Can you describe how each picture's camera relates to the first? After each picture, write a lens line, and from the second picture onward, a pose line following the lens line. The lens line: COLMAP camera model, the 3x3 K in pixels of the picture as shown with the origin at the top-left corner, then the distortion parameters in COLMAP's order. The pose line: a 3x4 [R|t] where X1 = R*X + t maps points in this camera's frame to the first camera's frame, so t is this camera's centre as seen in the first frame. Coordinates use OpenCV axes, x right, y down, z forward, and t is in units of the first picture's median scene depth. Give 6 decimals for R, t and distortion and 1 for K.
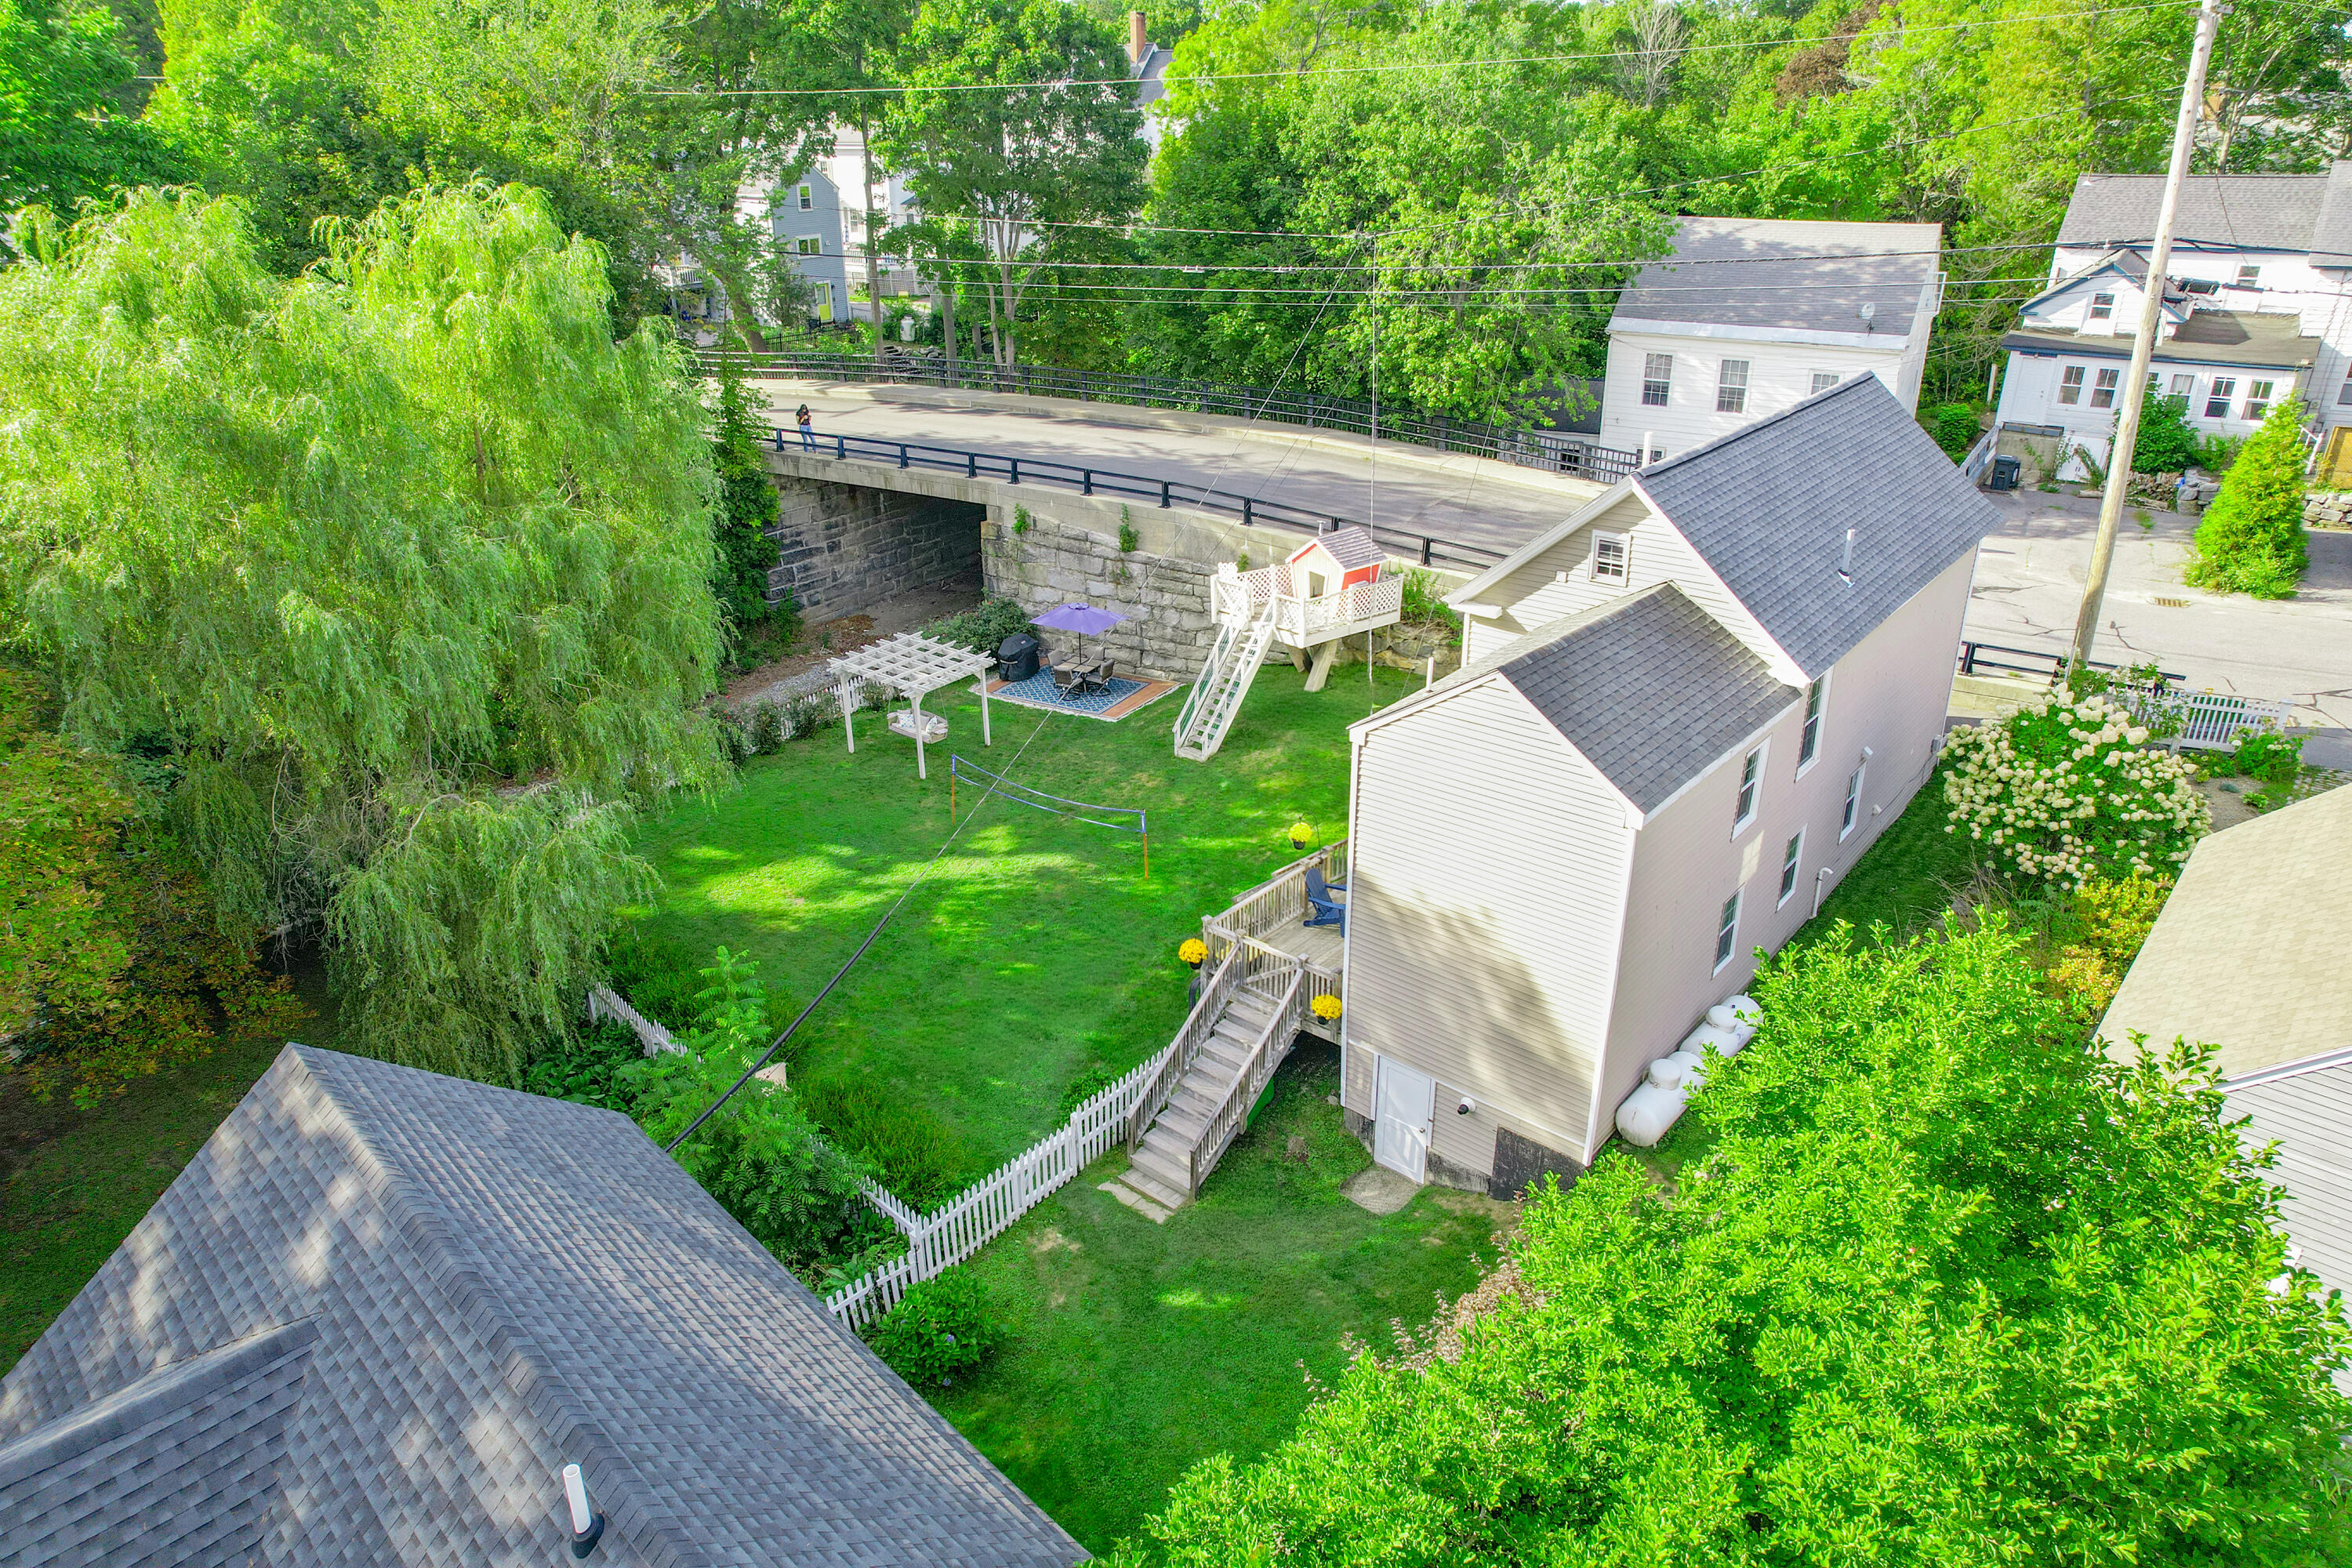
lens RADIAL K [[1502.7, 0, 1153.7], [0, 1502.7, 774.9], [0, 0, 1]] dist [-0.064665, 0.053490]
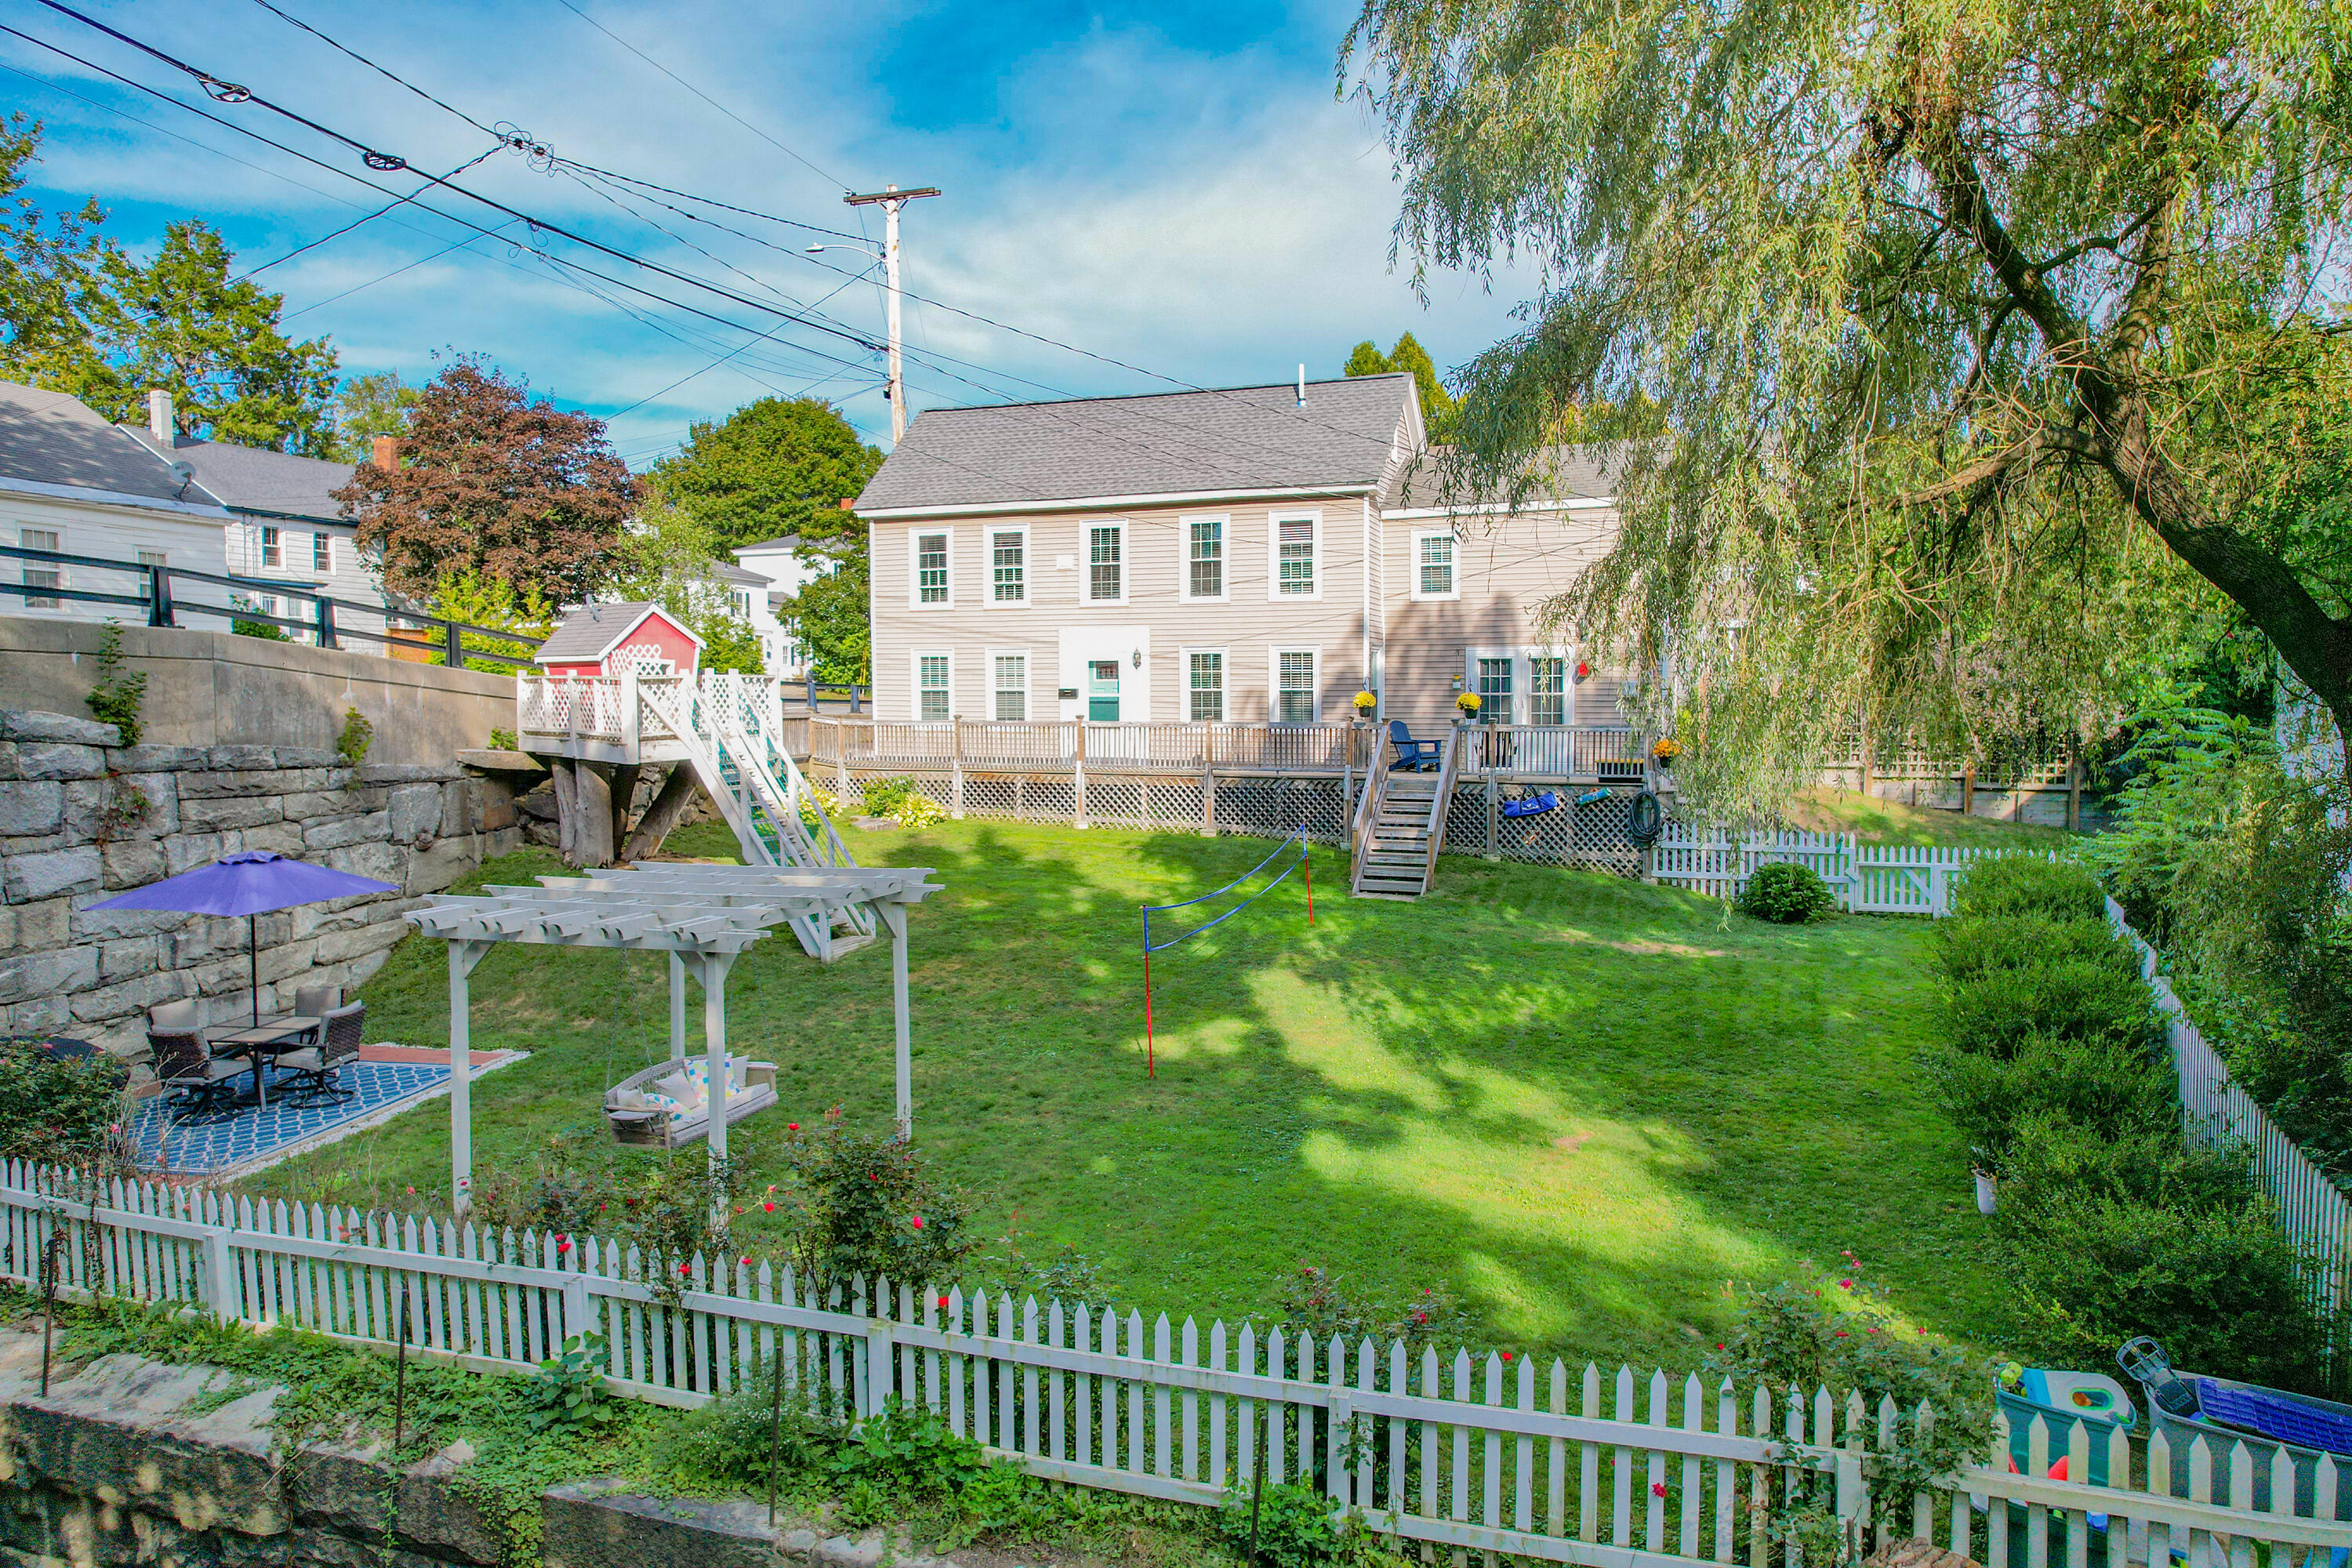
lens RADIAL K [[1502.7, 0, 1166.0], [0, 1502.7, 791.1], [0, 0, 1]] dist [-0.064665, 0.053490]
pose [[-0.340075, -0.044849, 0.939328, -0.471531], [0.399894, 0.897154, 0.187614, -0.107738], [-0.851137, 0.439434, -0.287165, 0.921506]]
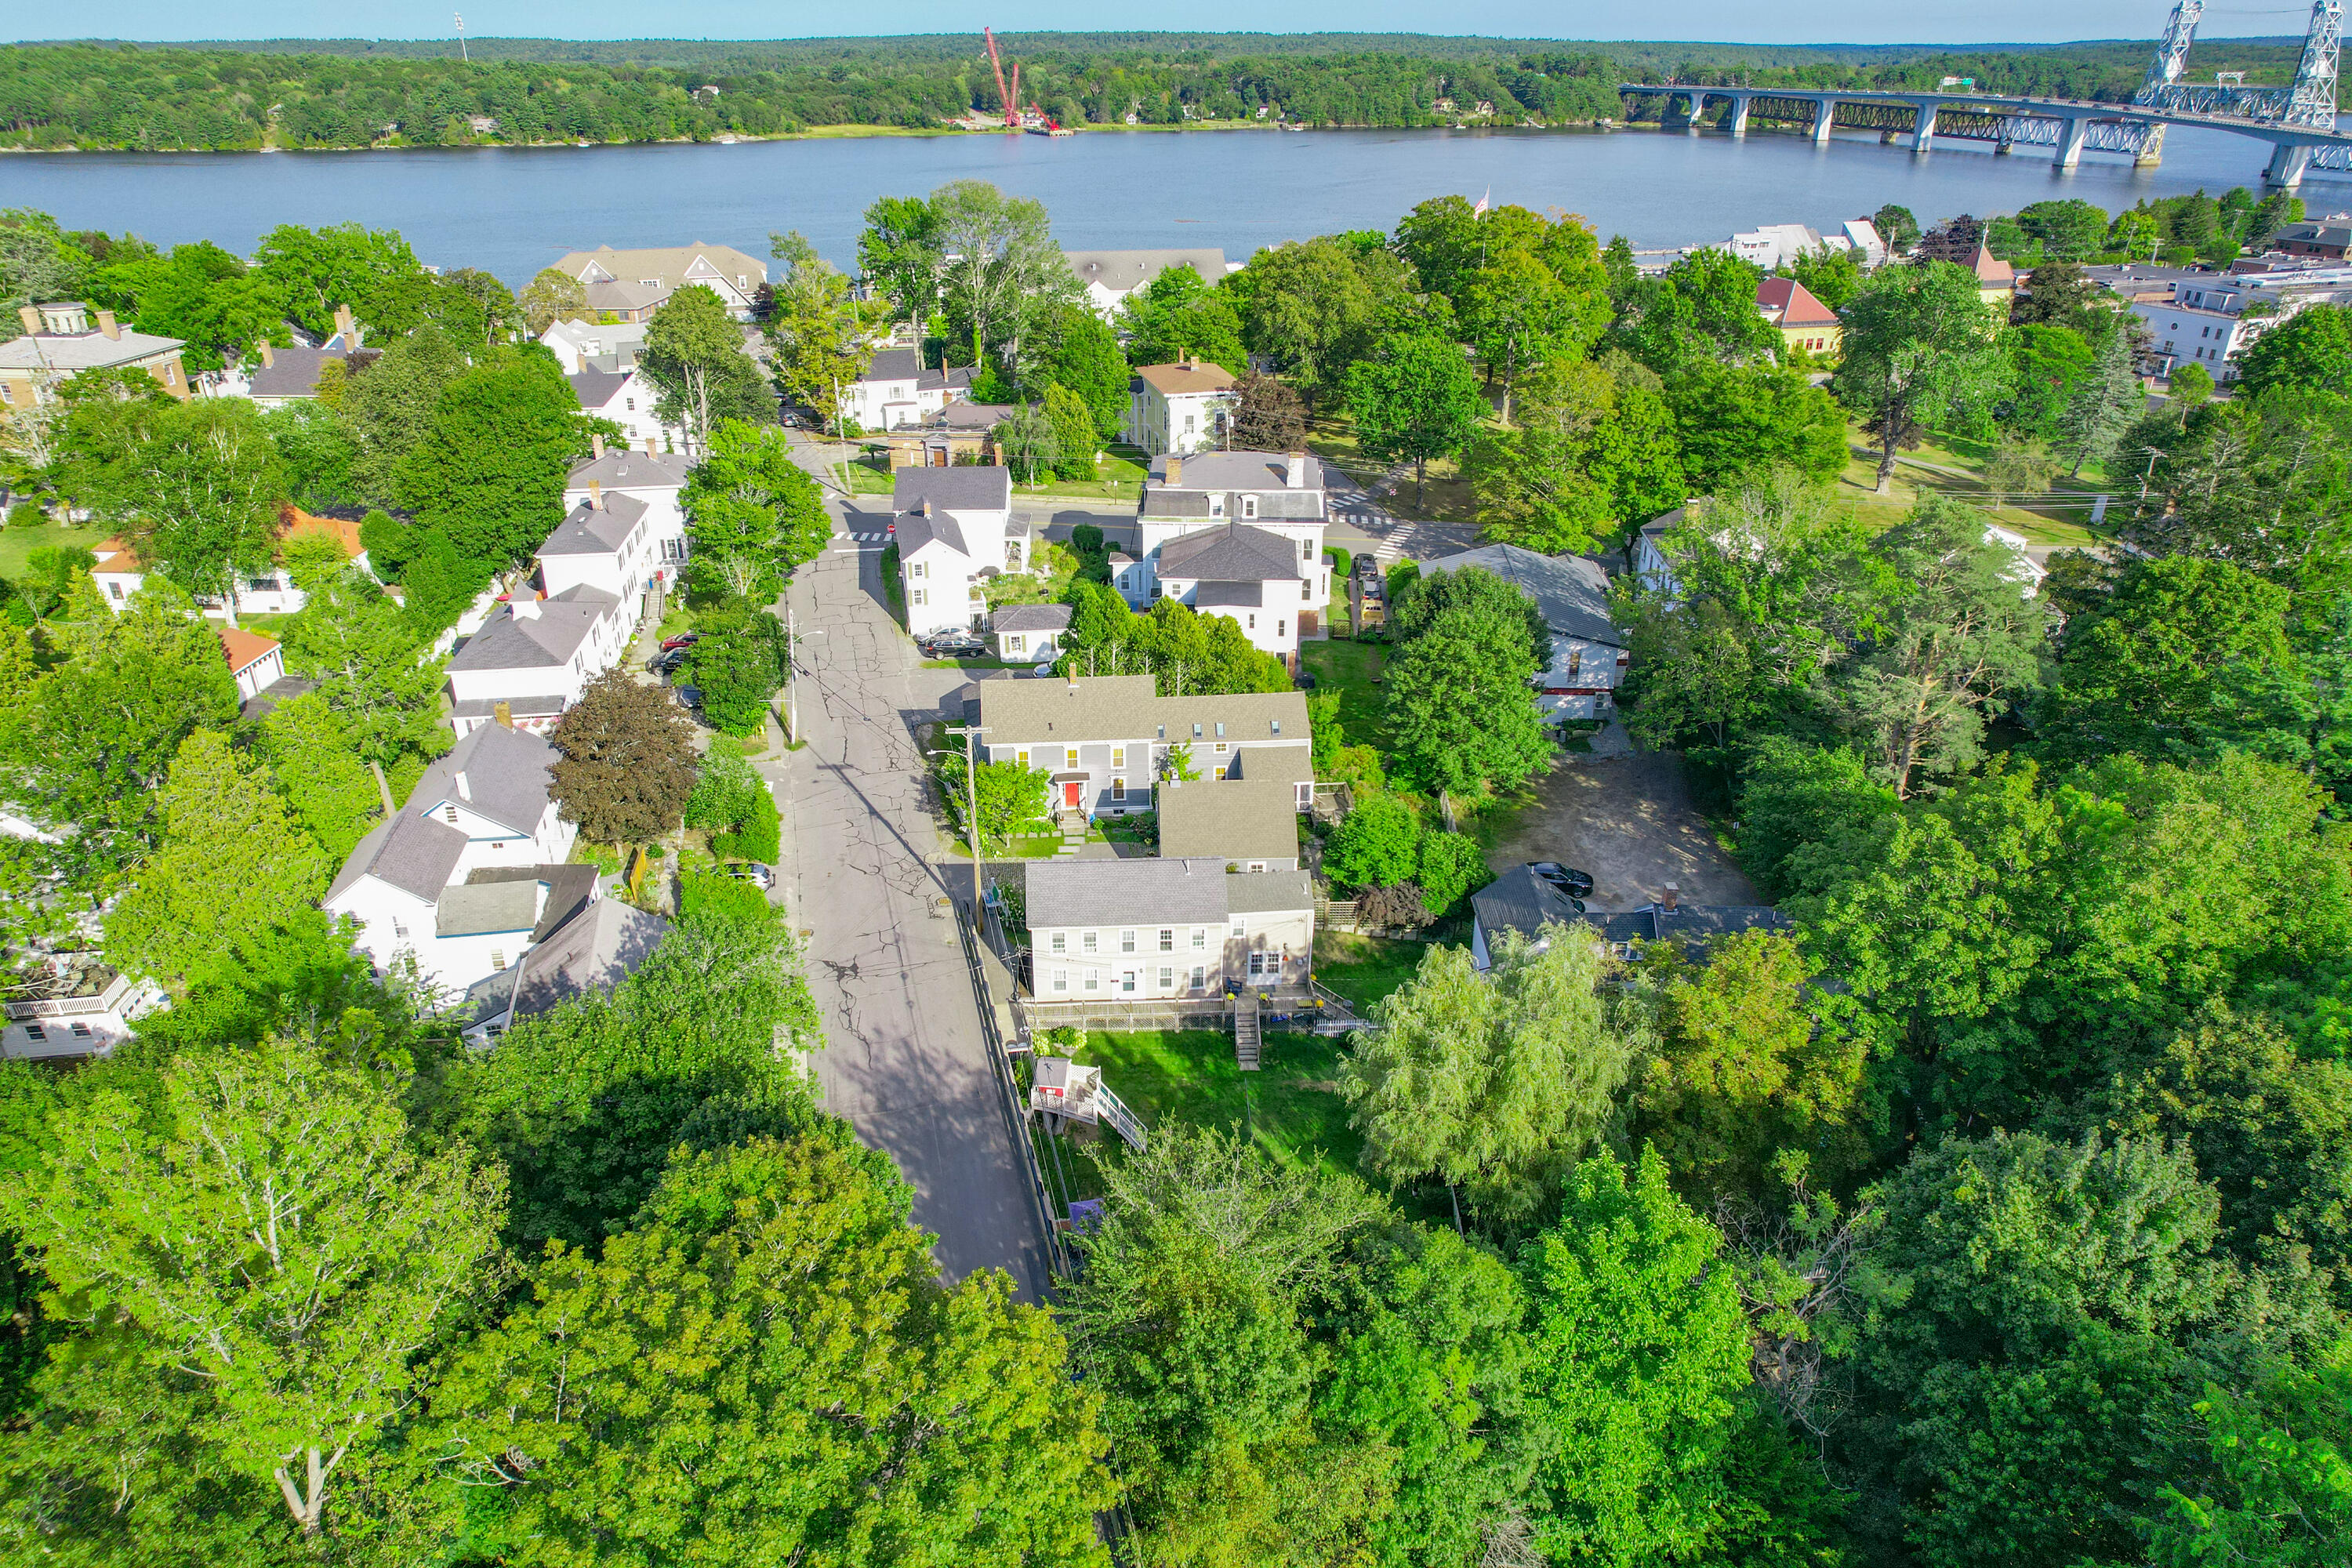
lens RADIAL K [[1502.7, 0, 1178.9], [0, 1502.7, 782.7], [0, 0, 1]] dist [-0.064665, 0.053490]
pose [[-0.698162, -0.306486, 0.647021, -1.066894], [0.304007, 0.691305, 0.655498, -1.521837], [-0.648189, 0.654343, -0.389469, 1.292227]]
